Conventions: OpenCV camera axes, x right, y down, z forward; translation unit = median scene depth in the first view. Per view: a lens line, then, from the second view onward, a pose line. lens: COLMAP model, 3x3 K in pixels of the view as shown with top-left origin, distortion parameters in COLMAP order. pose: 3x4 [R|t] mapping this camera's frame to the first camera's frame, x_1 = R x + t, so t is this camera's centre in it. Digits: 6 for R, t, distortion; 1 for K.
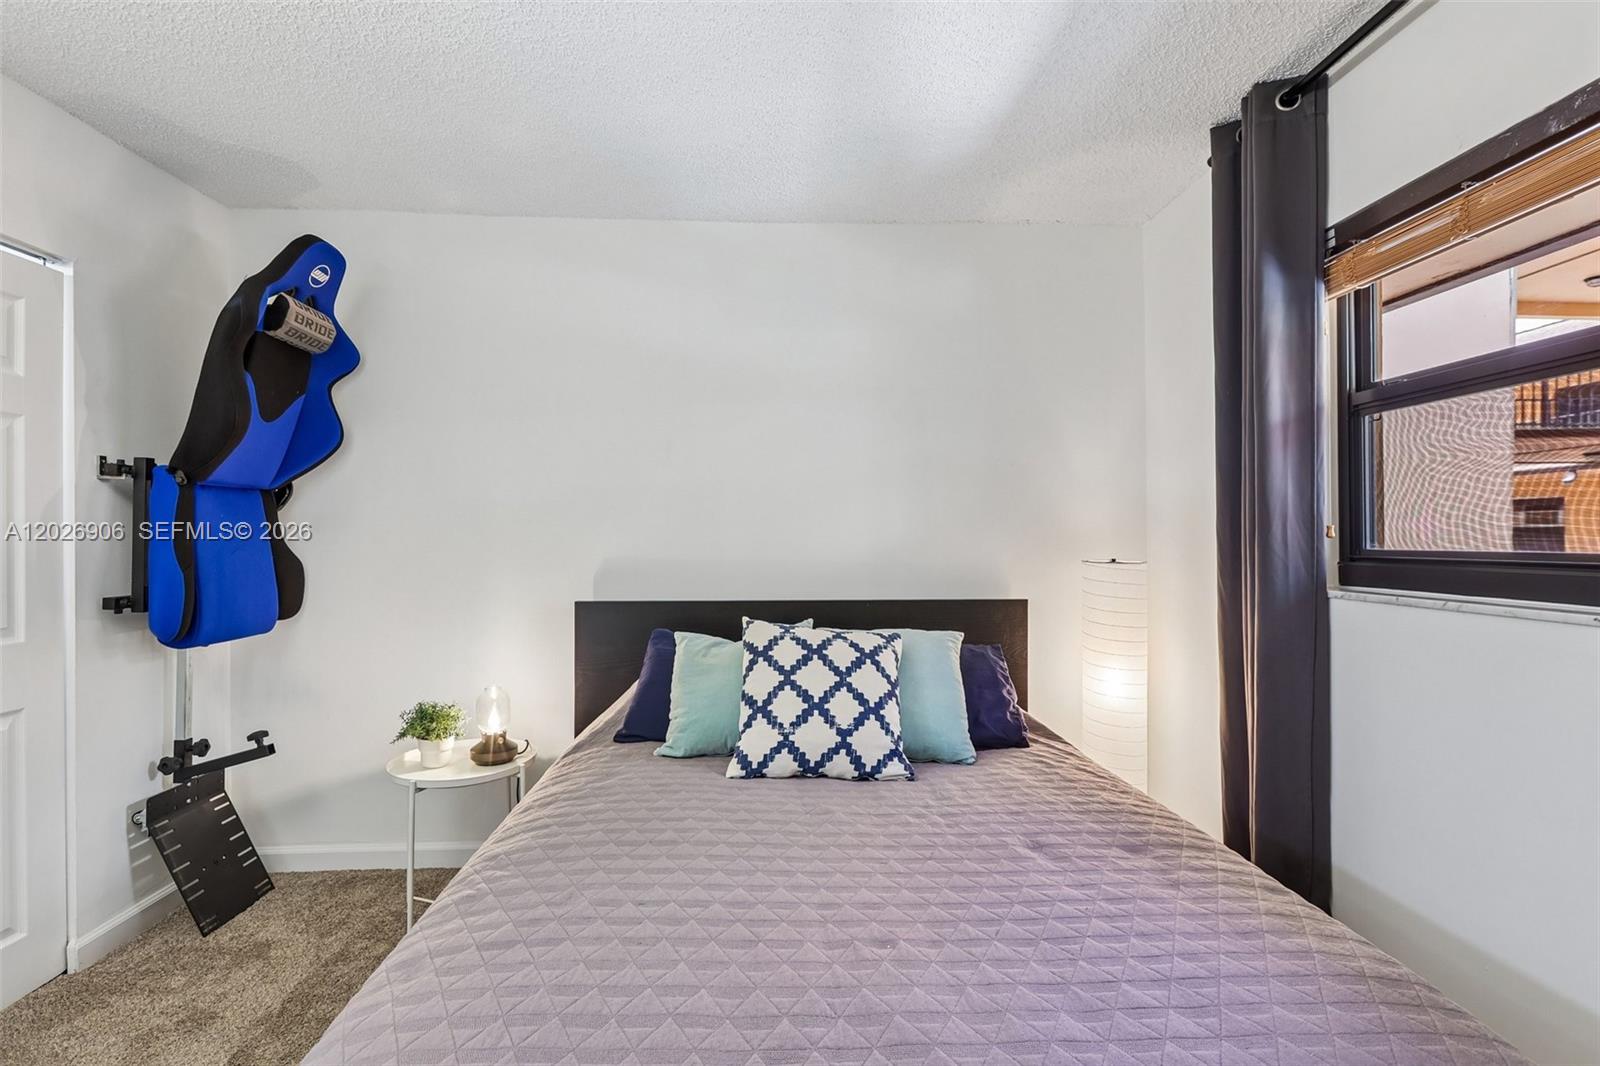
lens RADIAL K [[723.9, 0, 792.3], [0, 723.9, 537.1], [0, 0, 1]] dist [0.002816, 0.001077]
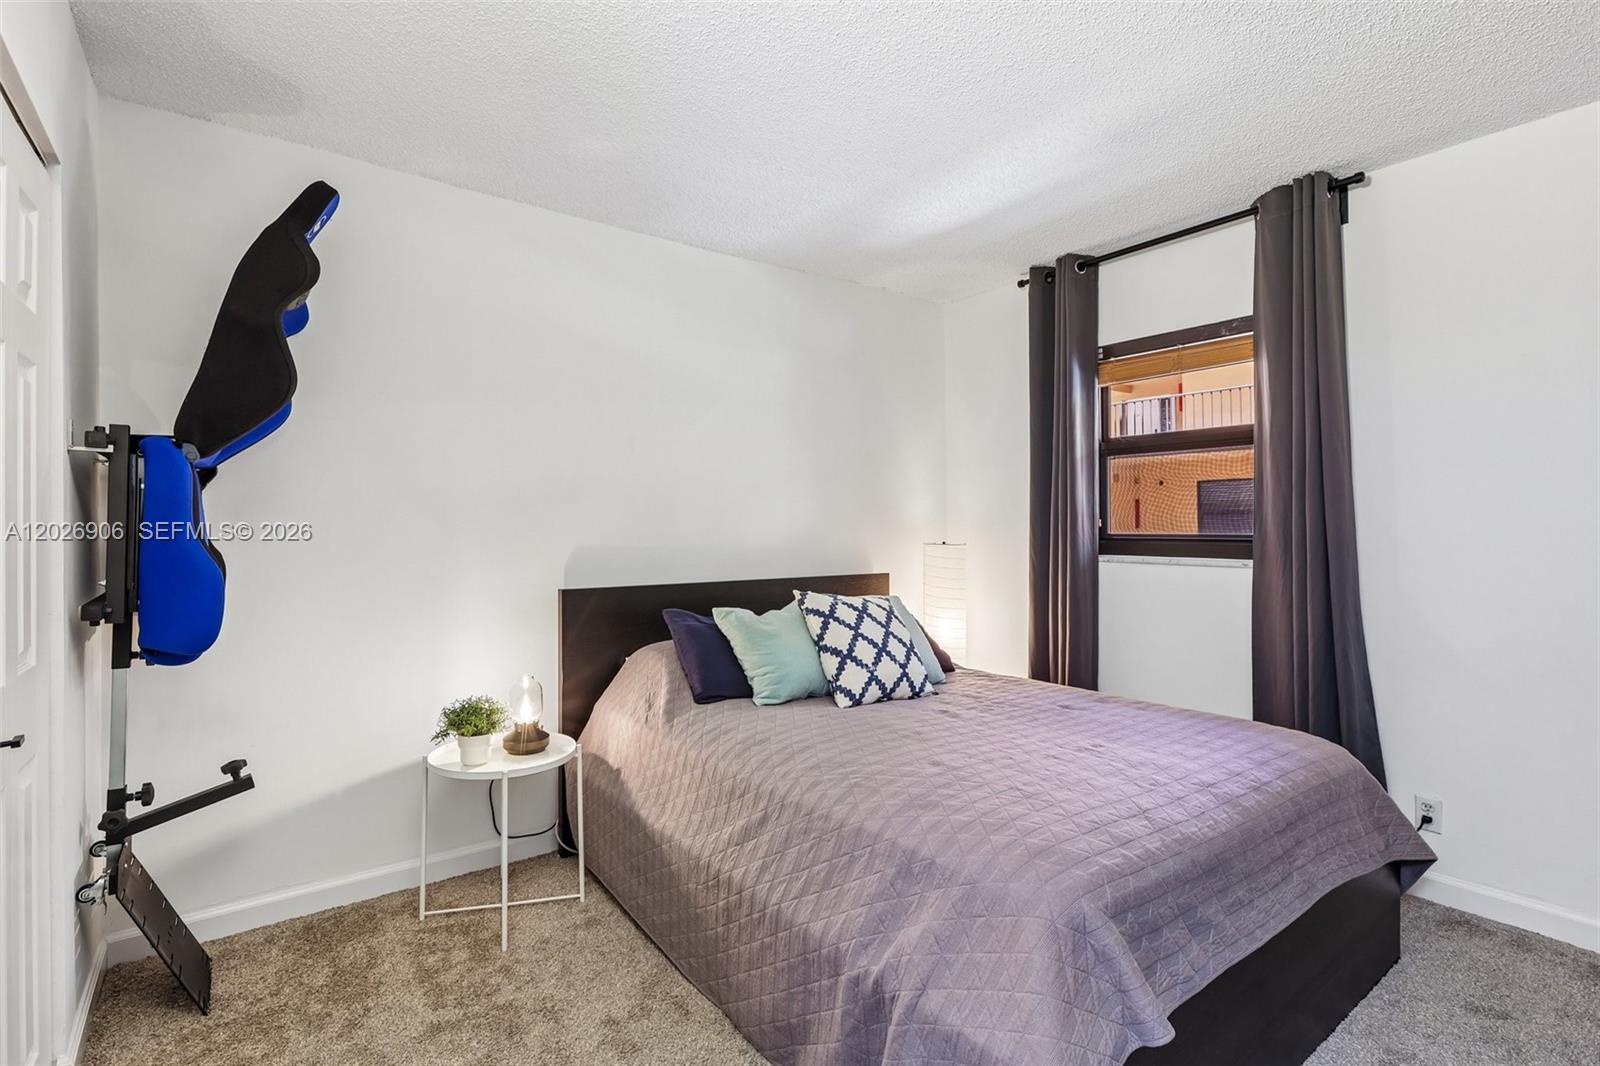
lens RADIAL K [[767.9, 0, 788.6], [0, 767.9, 524.2], [0, 0, 1]] dist [0.010091, 0.000461]
pose [[0.831524, 0.002120, 0.555484, -0.767696], [-0.000062, 0.999993, -0.003724, 0.001128], [-0.555488, 0.003062, 0.831519, -0.093322]]
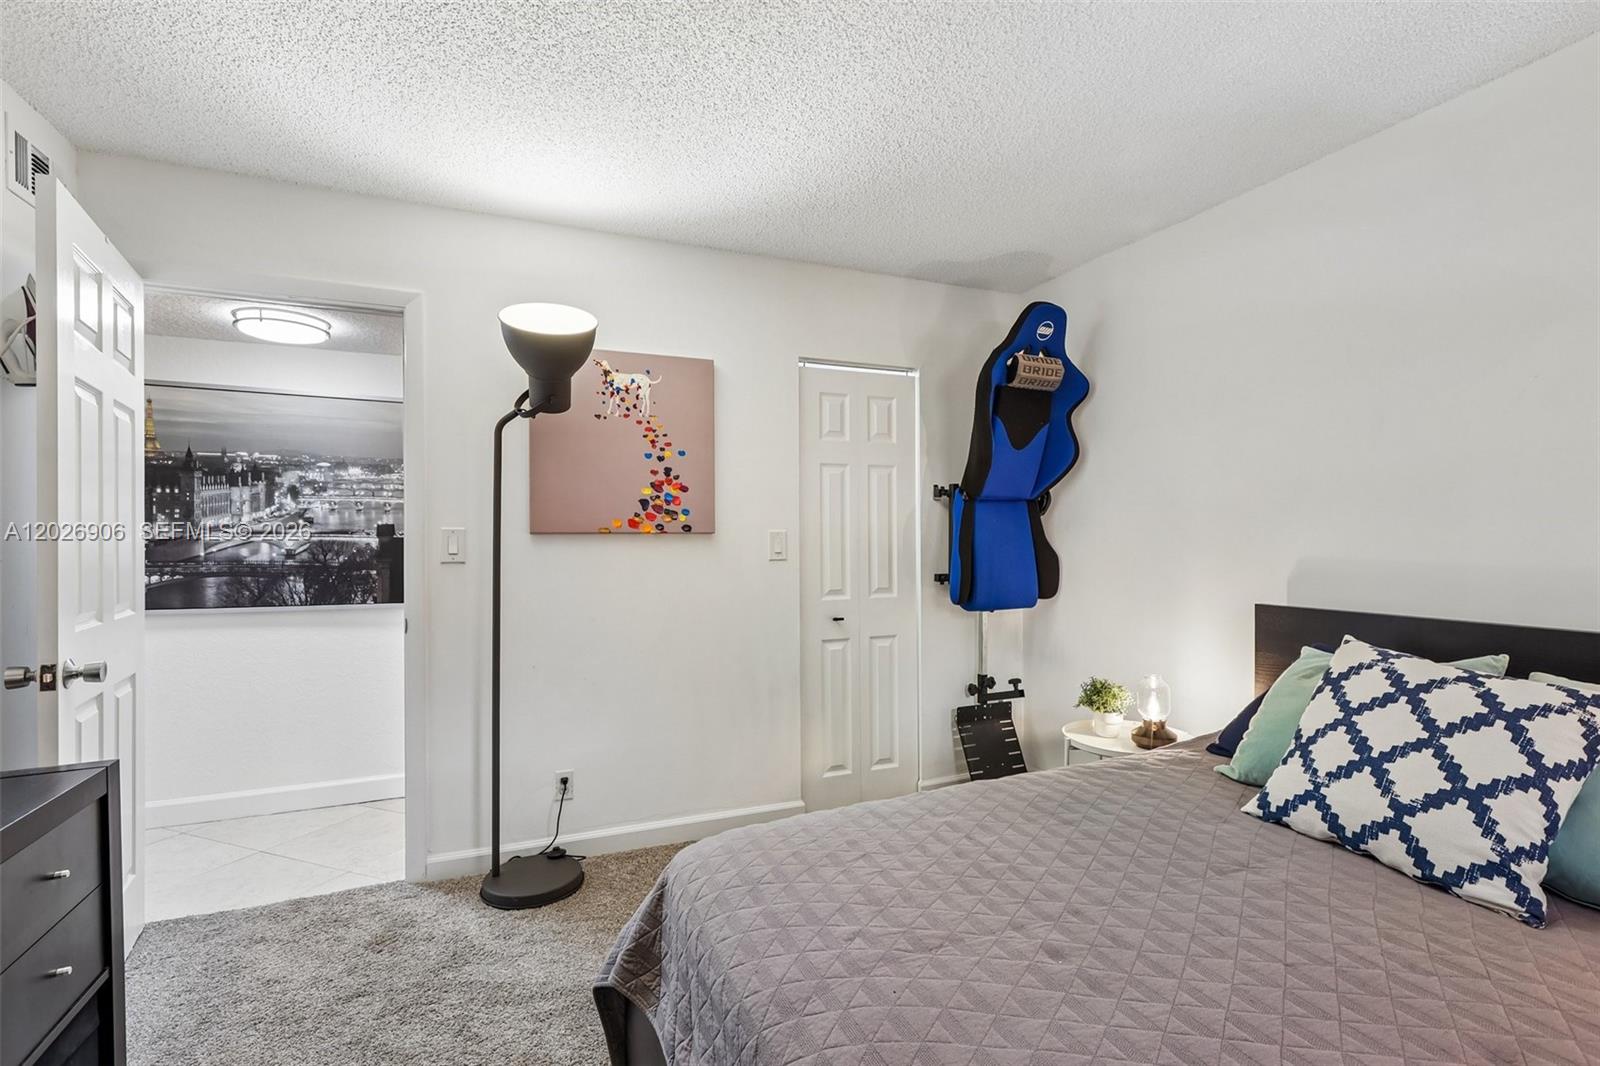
lens RADIAL K [[723.9, 0, 813.5], [0, 723.9, 539.0], [0, 0, 1]] dist [0.002816, 0.001077]
pose [[0.366190, 0.001162, -0.930539, 0.426382], [0.003482, 0.999991, 0.002619, 0.002318], [0.930534, -0.004200, 0.366182, 0.167346]]
